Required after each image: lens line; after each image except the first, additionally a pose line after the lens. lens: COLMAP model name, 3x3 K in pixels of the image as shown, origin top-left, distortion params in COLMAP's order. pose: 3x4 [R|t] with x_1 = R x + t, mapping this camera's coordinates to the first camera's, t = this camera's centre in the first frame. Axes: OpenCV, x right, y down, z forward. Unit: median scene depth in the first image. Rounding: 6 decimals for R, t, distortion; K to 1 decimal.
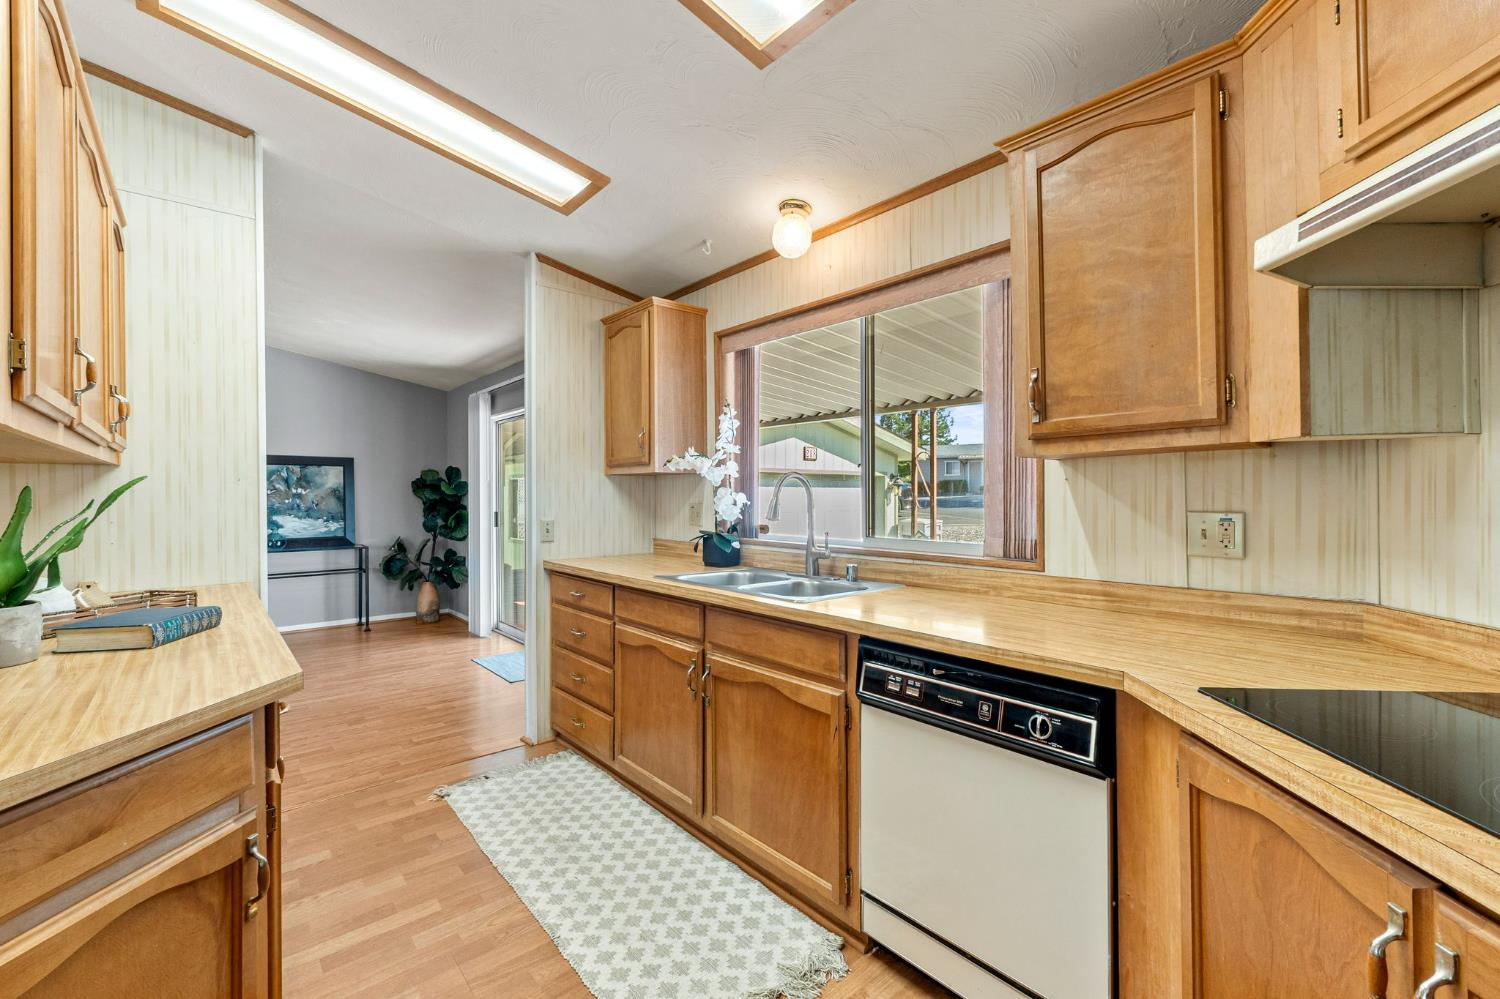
lens RADIAL K [[626.8, 0, 752.4], [0, 626.8, 494.9], [0, 0, 1]] dist [0.001534, -0.000641]
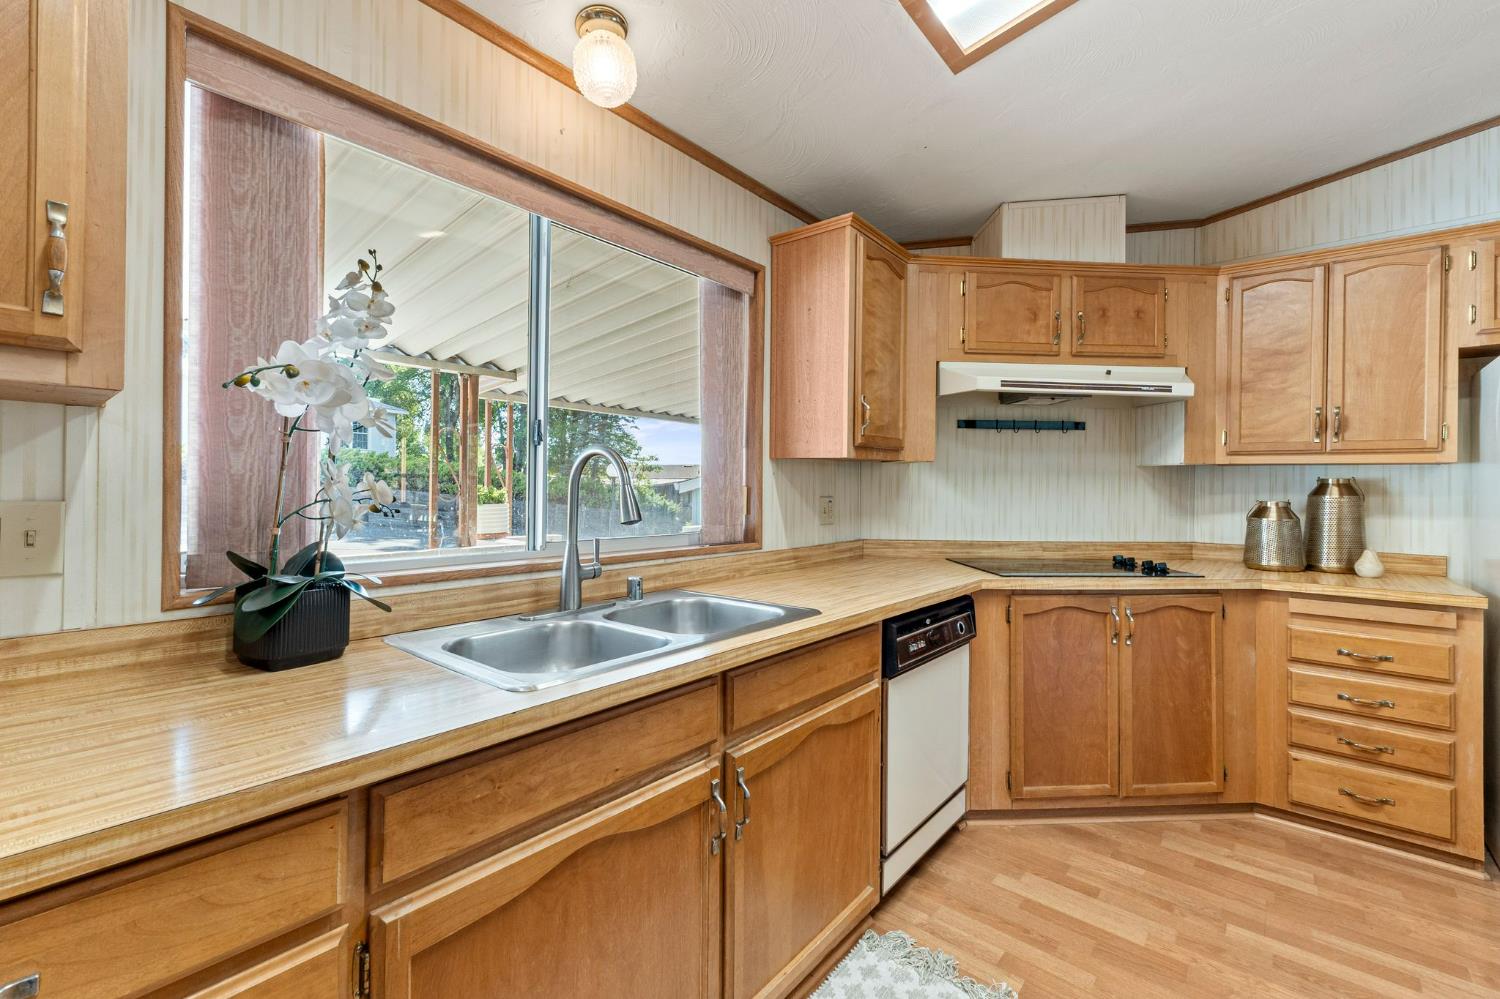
lens RADIAL K [[626.8, 0, 750.3], [0, 626.8, 488.1], [0, 0, 1]] dist [0.001534, -0.000641]
pose [[-0.143537, -0.003762, 0.989638, -0.822195], [-0.013812, 0.999903, 0.001798, 0.003224], [-0.989548, -0.013411, -0.143576, 1.344928]]
